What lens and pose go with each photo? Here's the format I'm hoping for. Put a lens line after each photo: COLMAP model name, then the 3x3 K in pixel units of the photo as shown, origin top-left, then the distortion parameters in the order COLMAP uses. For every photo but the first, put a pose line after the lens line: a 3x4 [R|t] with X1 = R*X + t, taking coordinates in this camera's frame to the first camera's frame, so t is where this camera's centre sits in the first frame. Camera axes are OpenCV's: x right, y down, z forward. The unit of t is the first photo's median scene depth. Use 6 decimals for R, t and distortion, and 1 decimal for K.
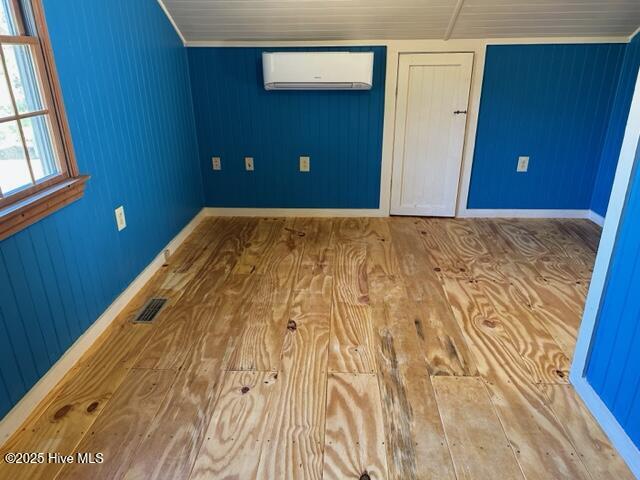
lens RADIAL K [[444.7, 0, 322.8], [0, 444.7, 238.5], [0, 0, 1]] dist [0.054942, -0.061948]
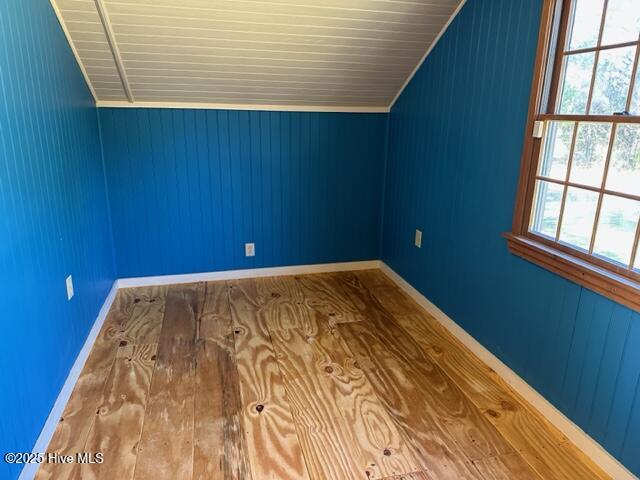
lens RADIAL K [[444.7, 0, 322.1], [0, 444.7, 240.5], [0, 0, 1]] dist [0.054942, -0.061948]
pose [[-0.956719, 0.075275, -0.281110, 0.234545], [-0.115868, 0.787571, 0.605233, -0.692024], [0.266953, 0.611609, -0.744762, 1.571871]]
